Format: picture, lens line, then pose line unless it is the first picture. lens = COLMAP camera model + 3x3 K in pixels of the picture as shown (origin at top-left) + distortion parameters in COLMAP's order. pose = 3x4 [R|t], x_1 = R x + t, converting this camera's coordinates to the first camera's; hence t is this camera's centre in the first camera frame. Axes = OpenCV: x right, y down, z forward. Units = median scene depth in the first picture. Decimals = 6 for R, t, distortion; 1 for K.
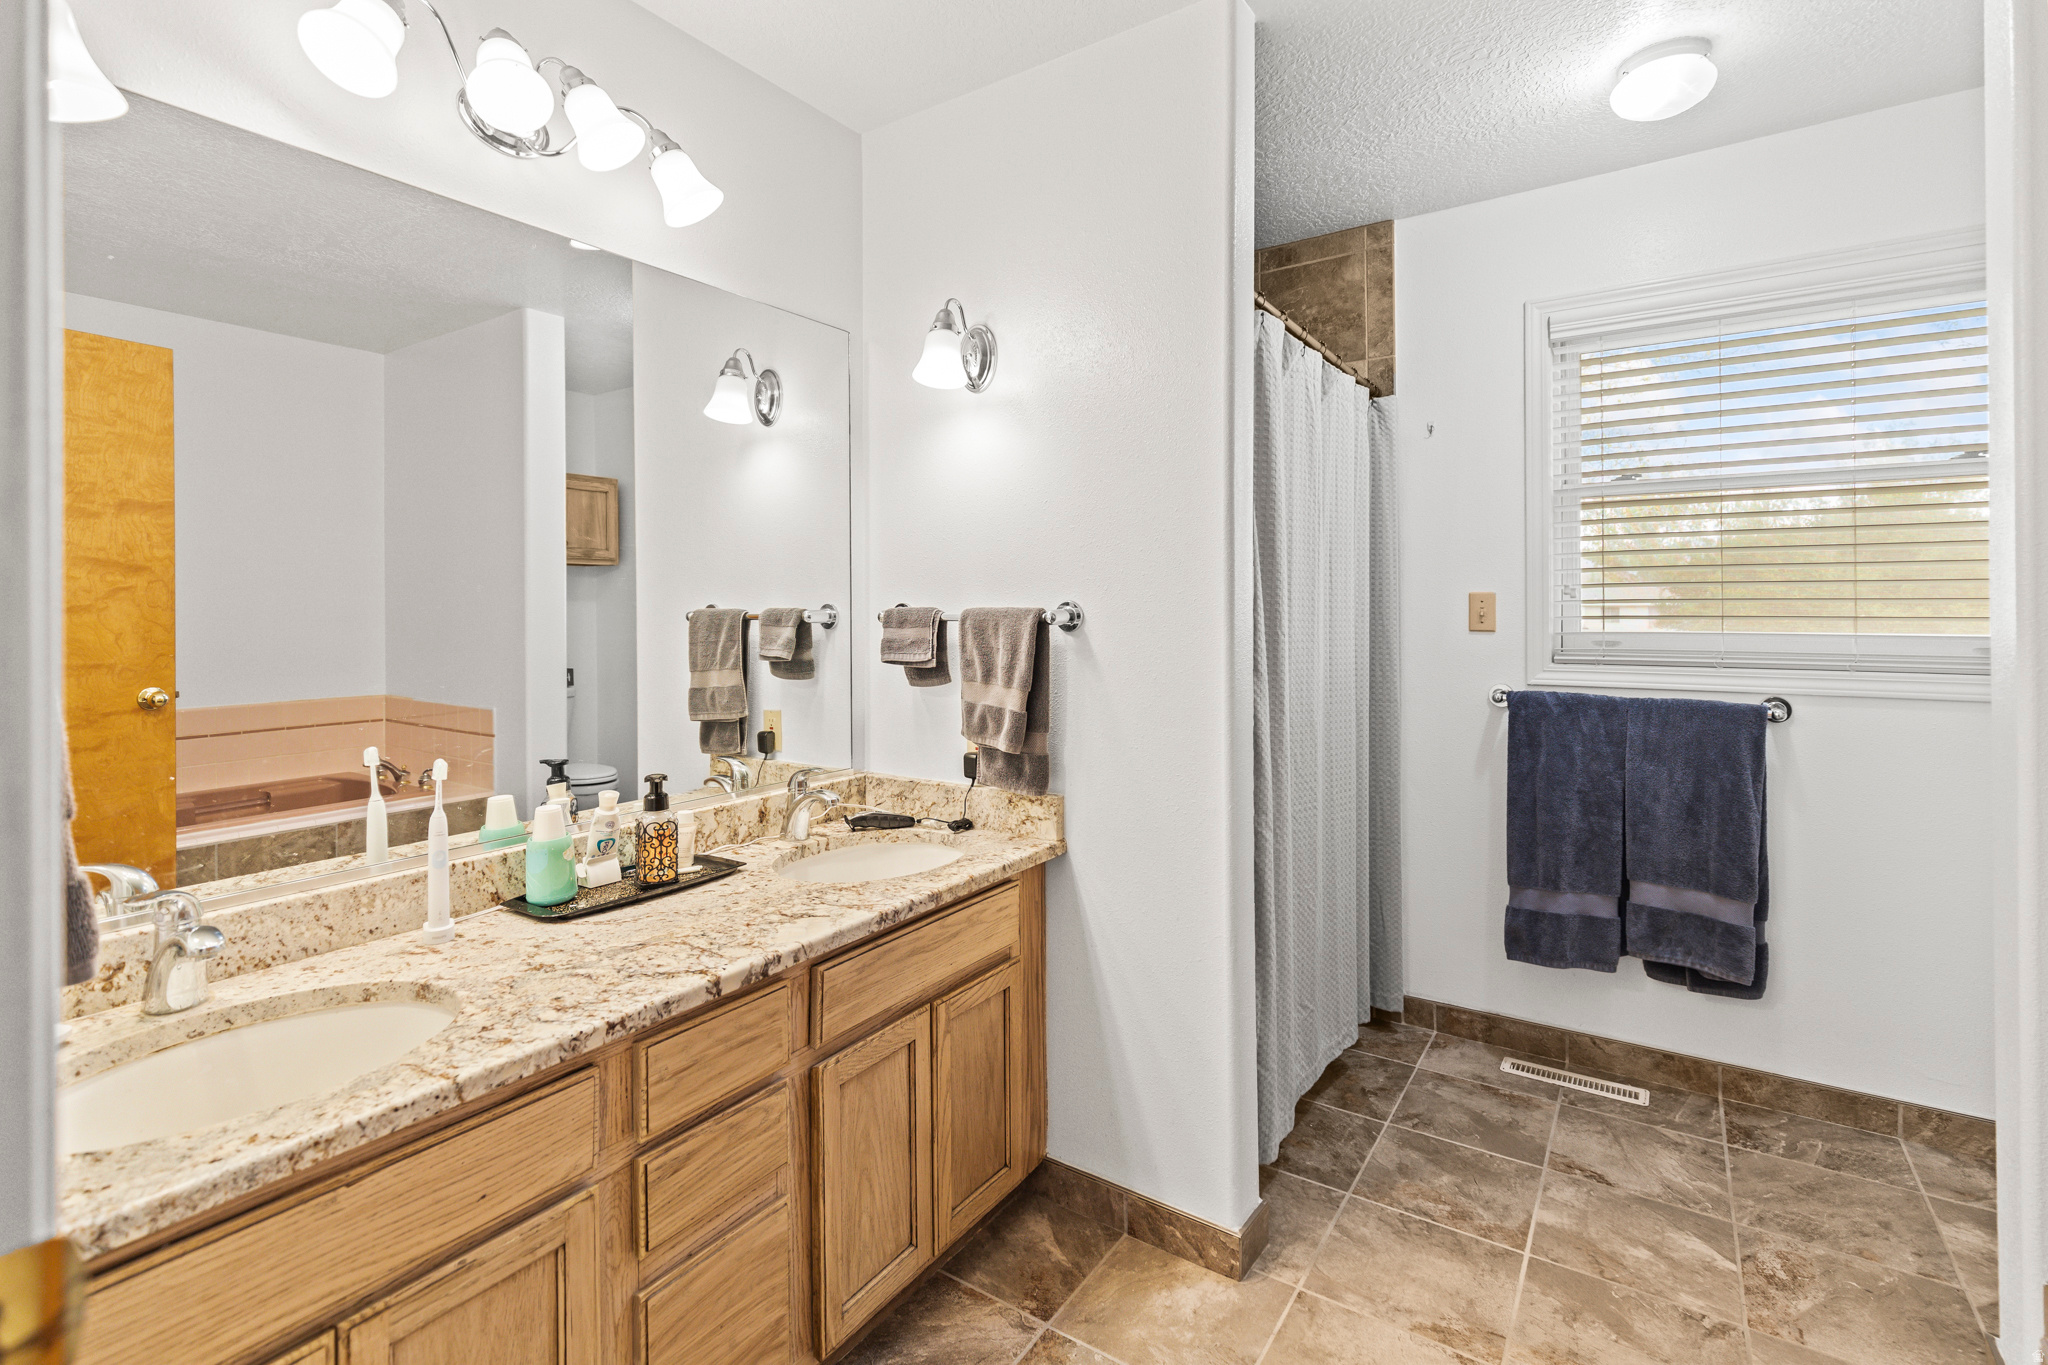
lens RADIAL K [[926.3, 0, 1021.6], [0, 926.3, 601.7], [0, 0, 1]] dist [0.009323, -0.002236]
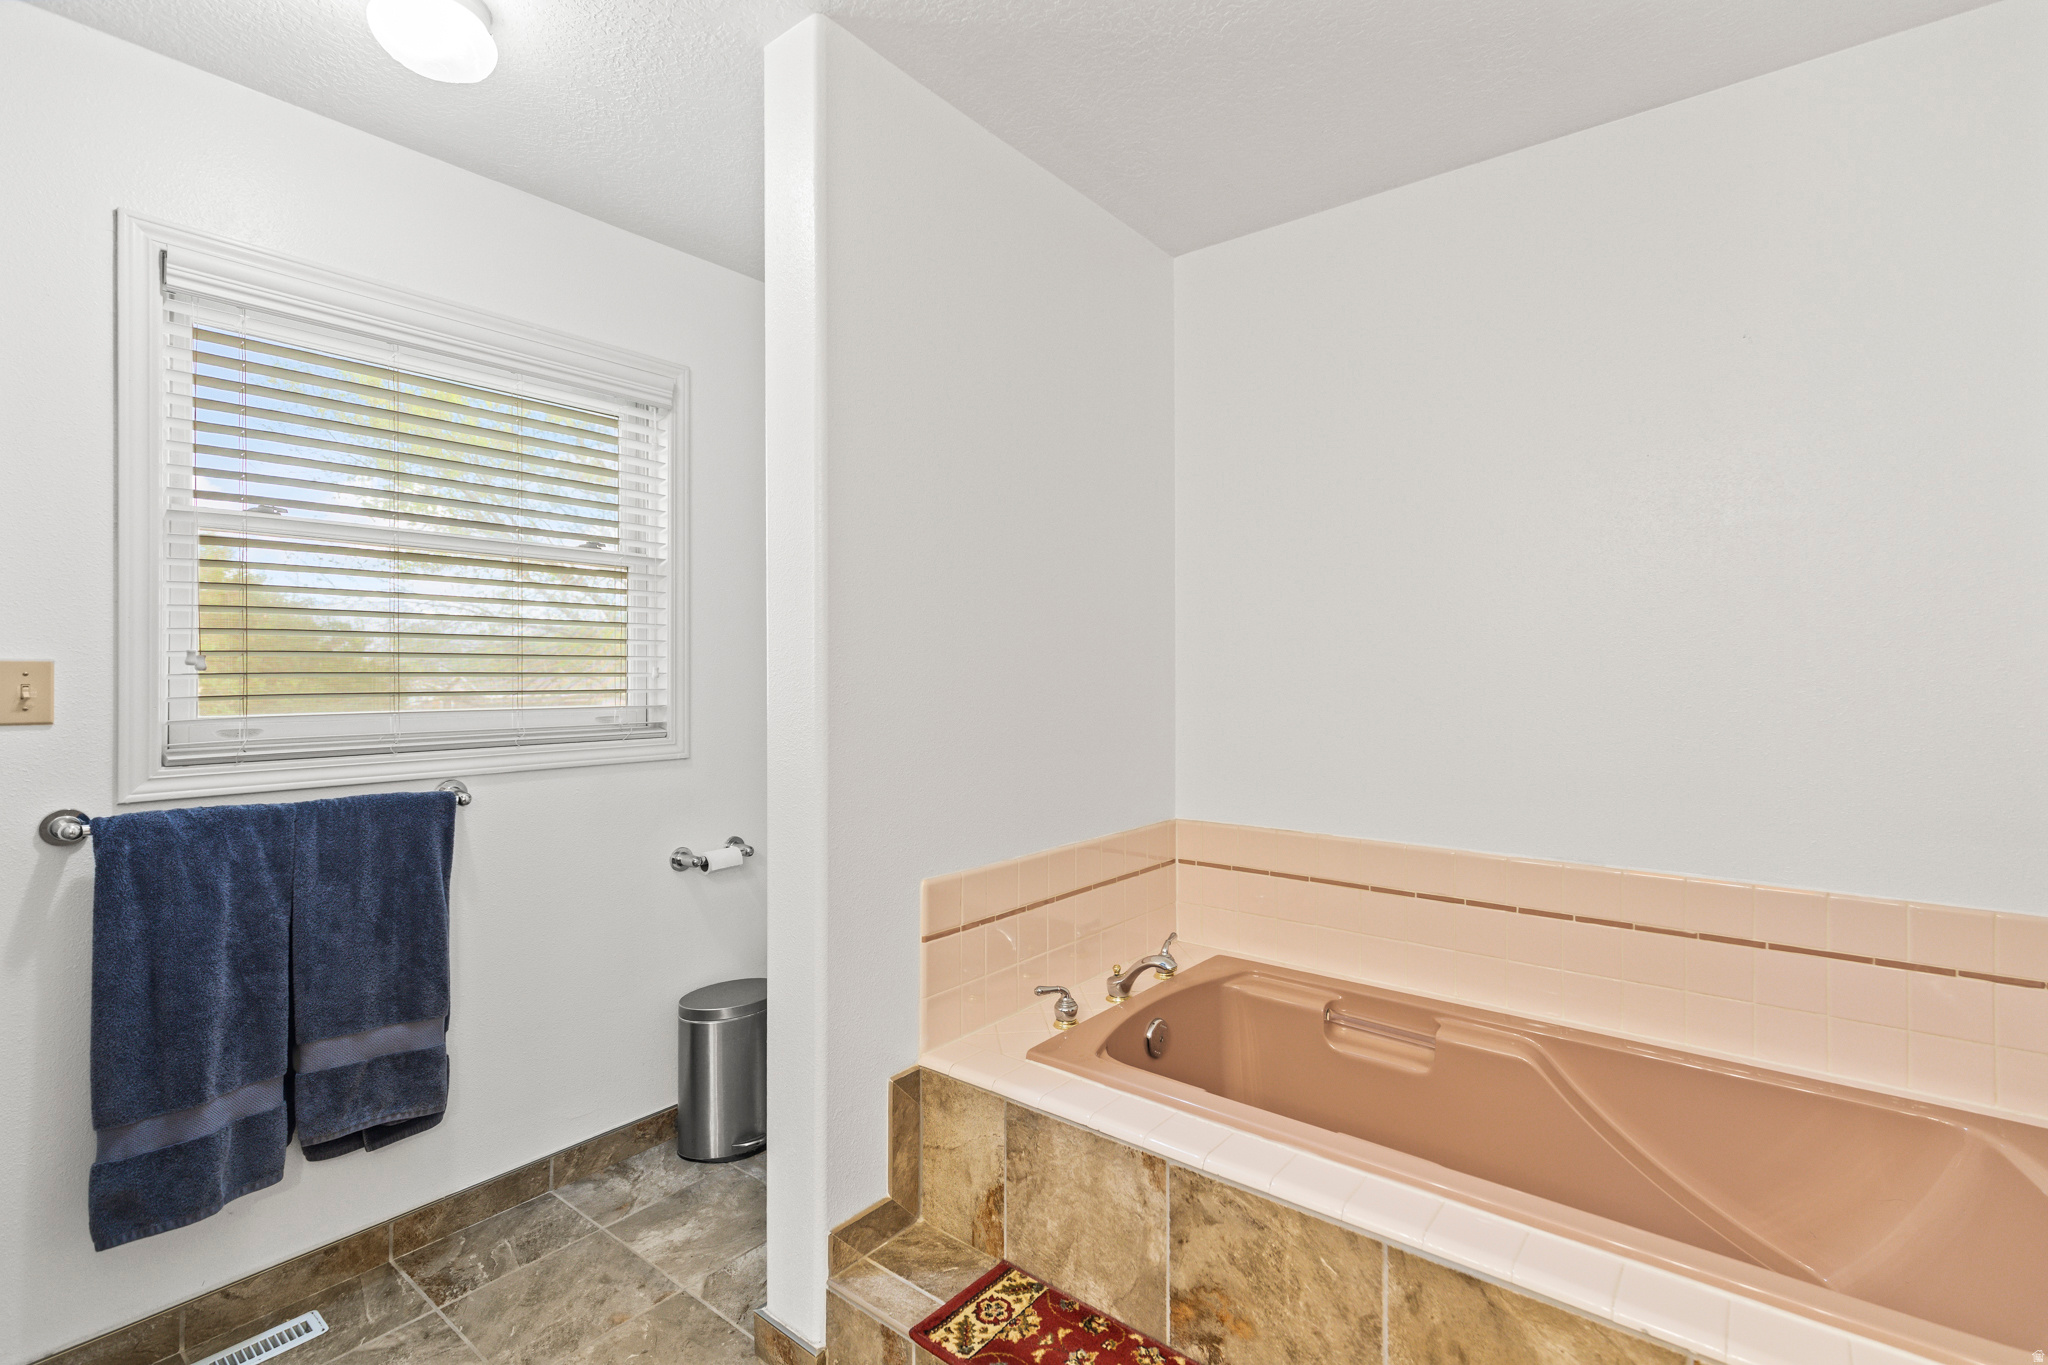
lens RADIAL K [[926.3, 0, 1024.8], [0, 926.3, 678.5], [0, 0, 1]] dist [0.009323, -0.002236]
pose [[0.074953, 0.005740, 0.997171, -0.056114], [-0.002327, 0.999982, -0.005581, 0.005658], [-0.997184, -0.001903, 0.074965, 0.362294]]
